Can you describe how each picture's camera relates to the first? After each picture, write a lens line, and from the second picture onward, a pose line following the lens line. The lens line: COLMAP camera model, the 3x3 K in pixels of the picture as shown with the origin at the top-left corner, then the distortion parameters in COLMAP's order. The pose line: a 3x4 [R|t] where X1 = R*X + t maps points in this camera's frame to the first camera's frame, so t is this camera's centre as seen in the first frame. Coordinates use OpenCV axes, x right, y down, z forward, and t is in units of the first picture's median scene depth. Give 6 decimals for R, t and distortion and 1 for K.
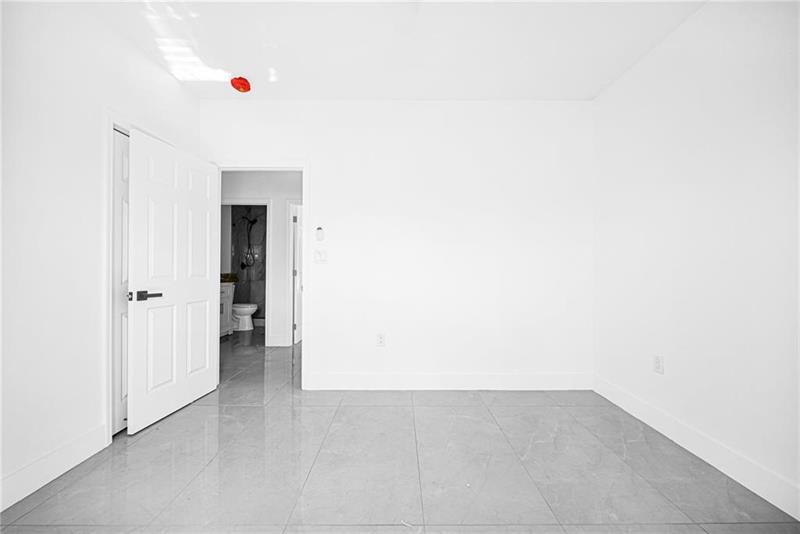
lens RADIAL K [[323.9, 0, 400.8], [0, 323.9, 264.9], [0, 0, 1]] dist [-0.002184, -0.000294]
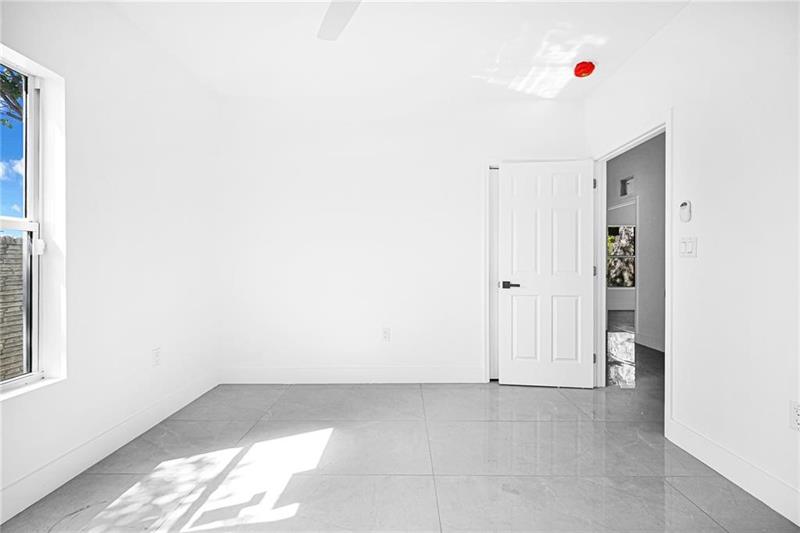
lens RADIAL K [[323.9, 0, 400.8], [0, 323.9, 264.4], [0, 0, 1]] dist [-0.002184, -0.000294]
pose [[-0.018485, 0.000183, -0.999829, 0.531664], [0.006498, 0.999979, 0.000063, 0.007419], [0.999808, -0.006496, -0.018486, 0.561451]]
